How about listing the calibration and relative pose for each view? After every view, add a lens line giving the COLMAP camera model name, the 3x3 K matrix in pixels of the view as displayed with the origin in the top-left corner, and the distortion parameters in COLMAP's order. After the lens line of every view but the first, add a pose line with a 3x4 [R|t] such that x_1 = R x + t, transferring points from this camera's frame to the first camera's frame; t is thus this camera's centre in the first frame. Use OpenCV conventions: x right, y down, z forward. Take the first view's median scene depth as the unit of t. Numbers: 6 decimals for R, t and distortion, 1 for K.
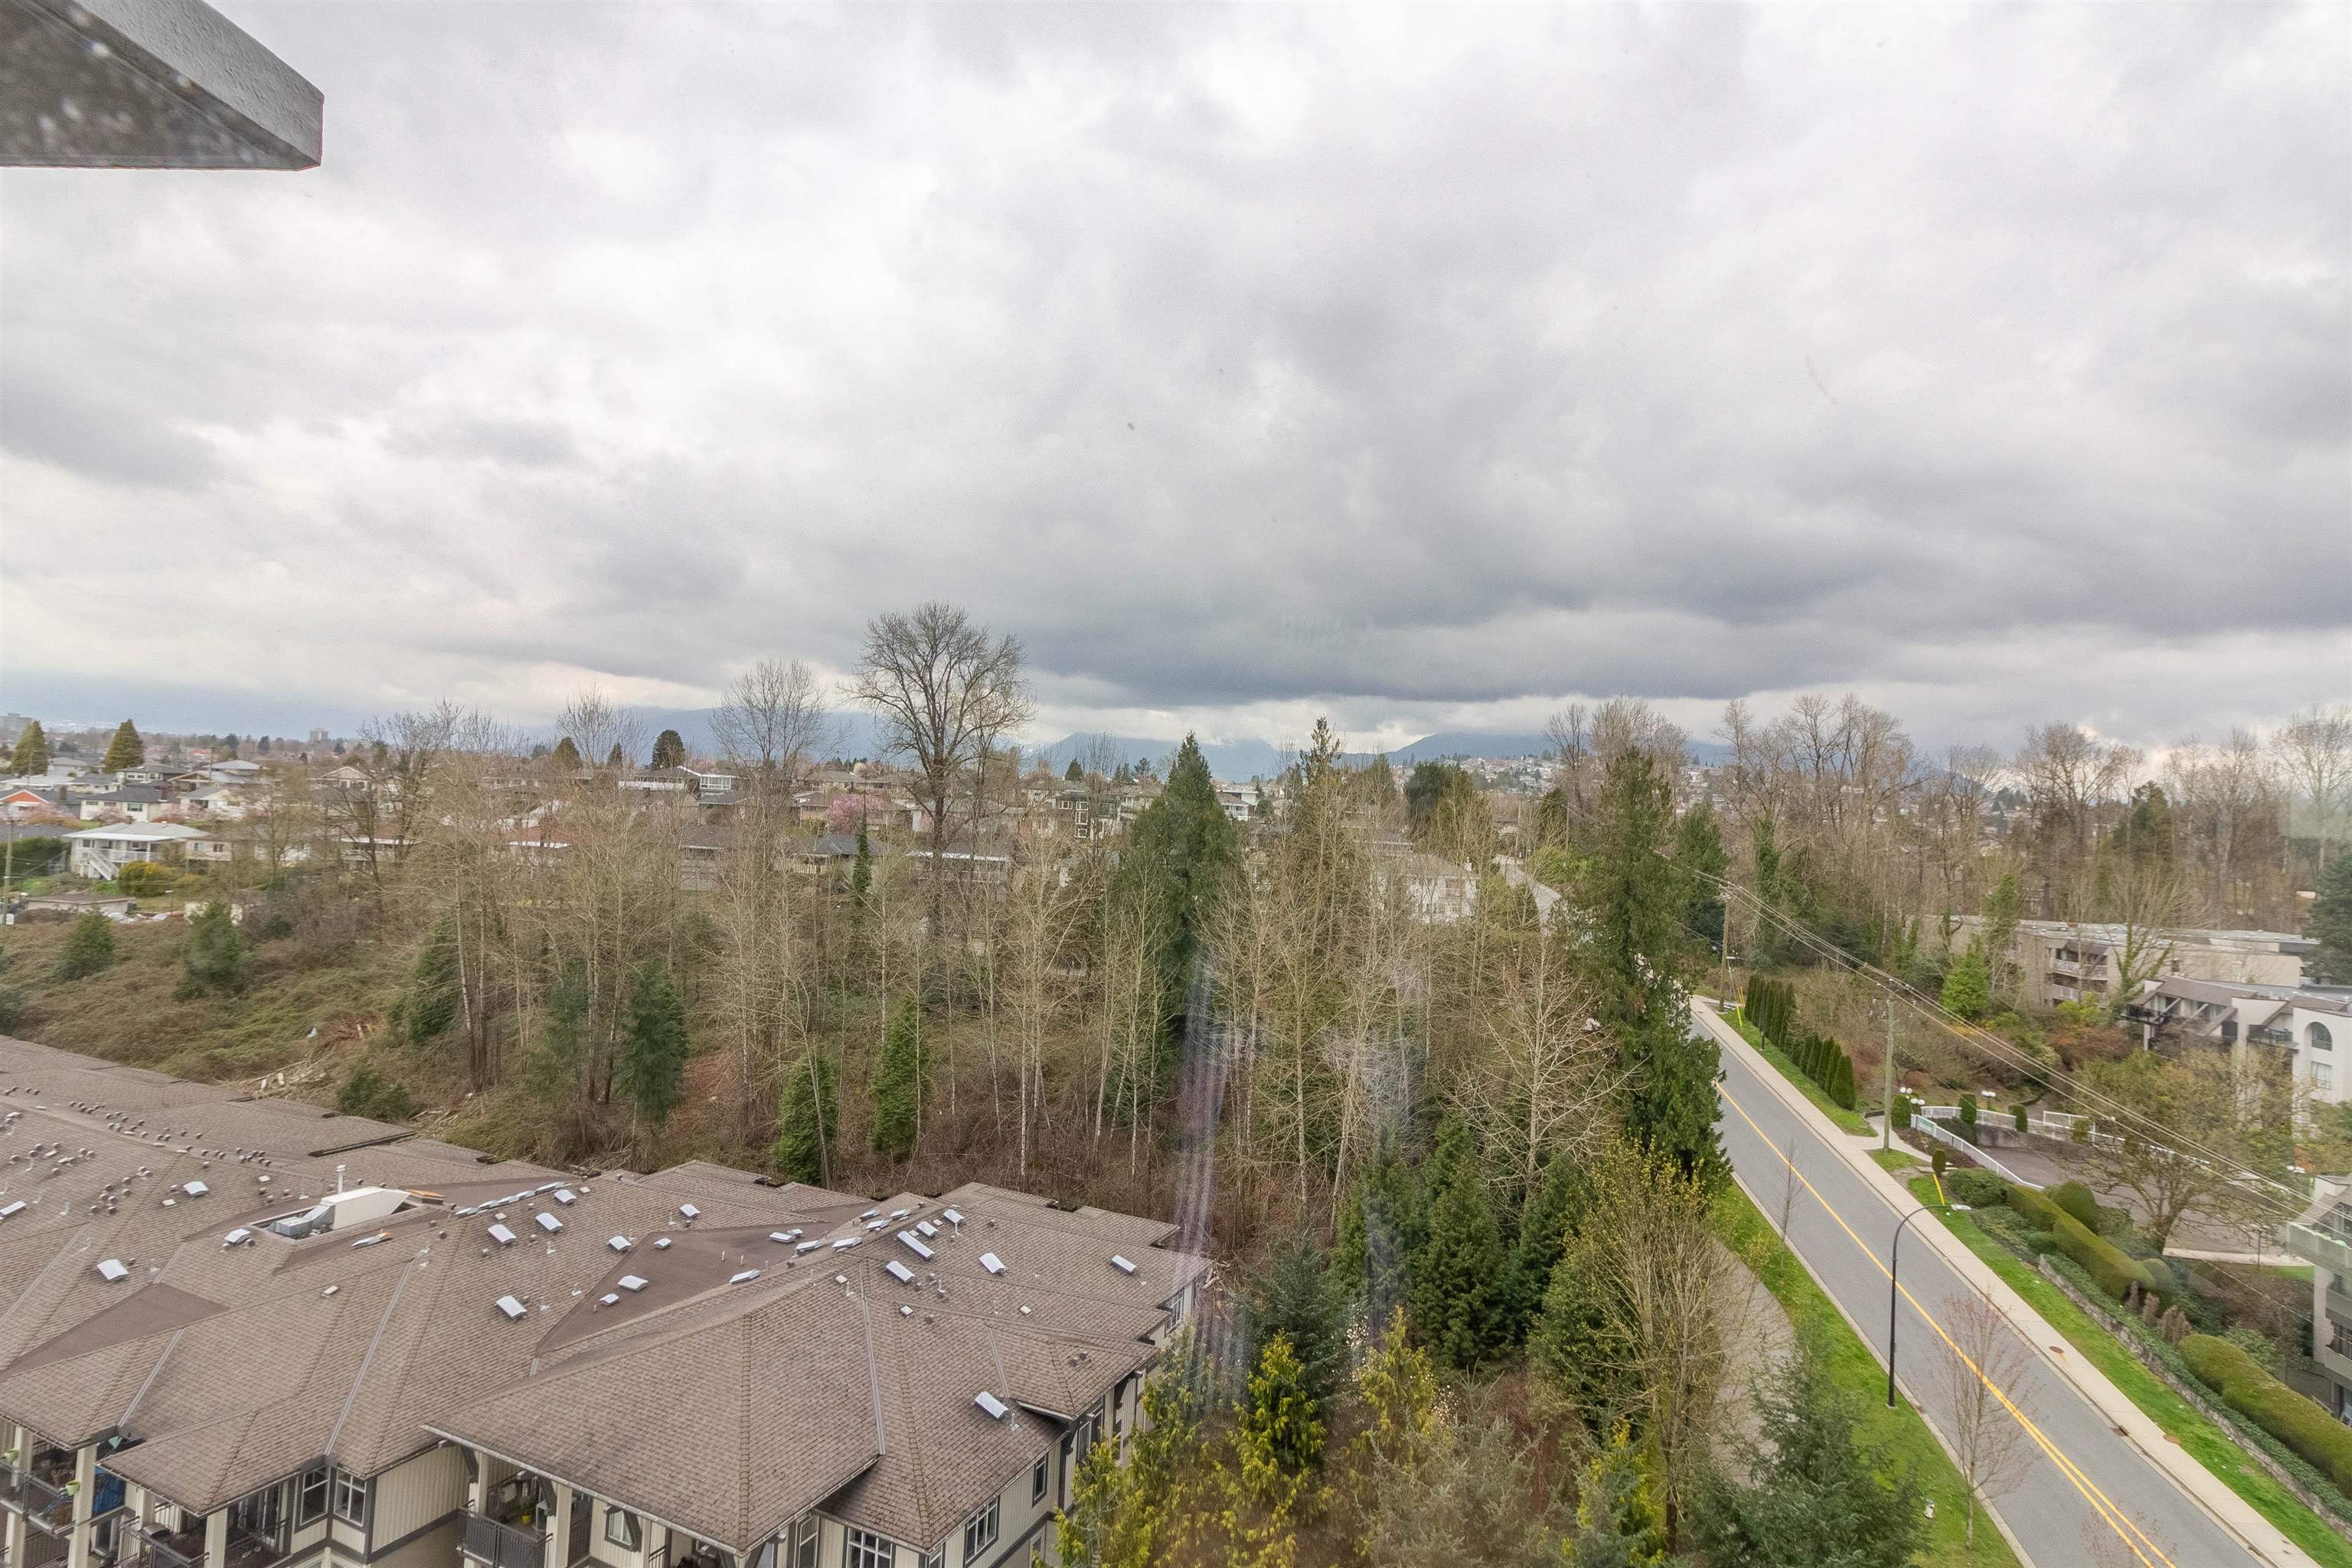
lens RADIAL K [[1206.6, 0, 1176.0], [0, 1206.6, 760.5], [0, 0, 1]] dist [0.000460, -0.000084]
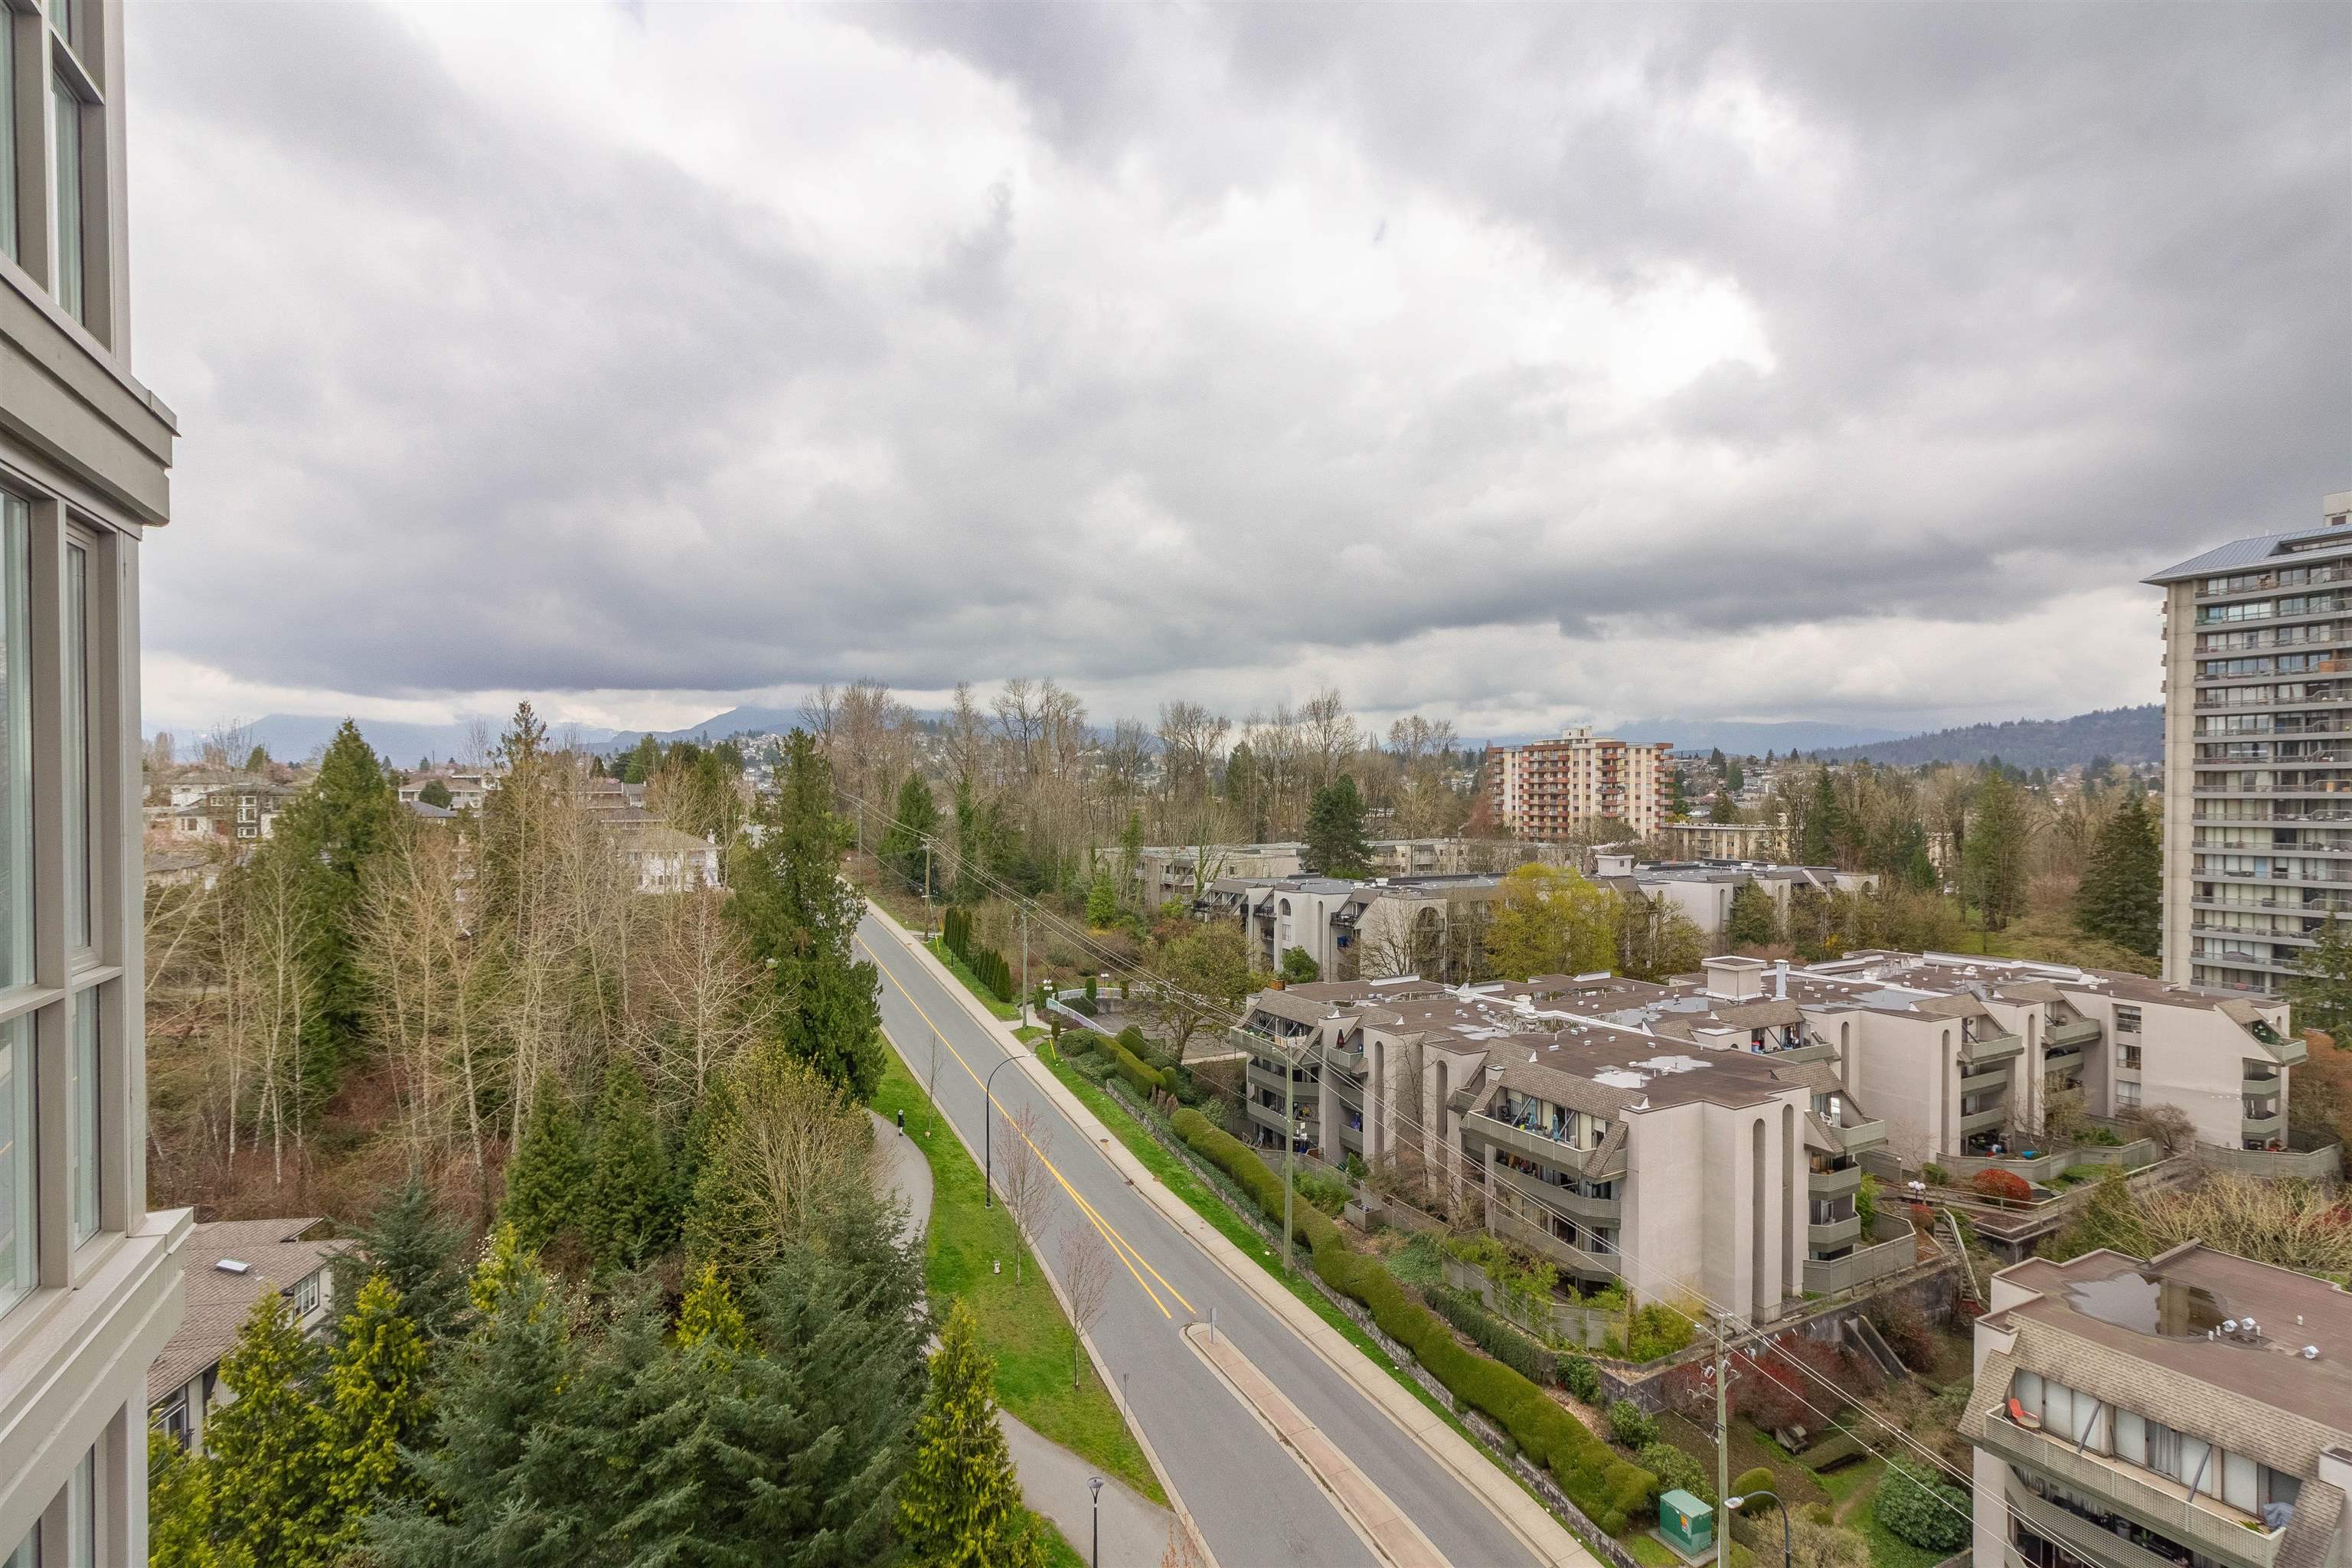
lens RADIAL K [[1111.9, 0, 1186.3], [0, 1111.9, 816.1], [0, 0, 1]] dist [0.000623, 0.000148]
pose [[0.824297, -0.062417, 0.562706, 0.075298], [0.021650, 0.996652, 0.078837, -0.001513], [-0.565743, -0.052802, 0.822889, -0.113914]]
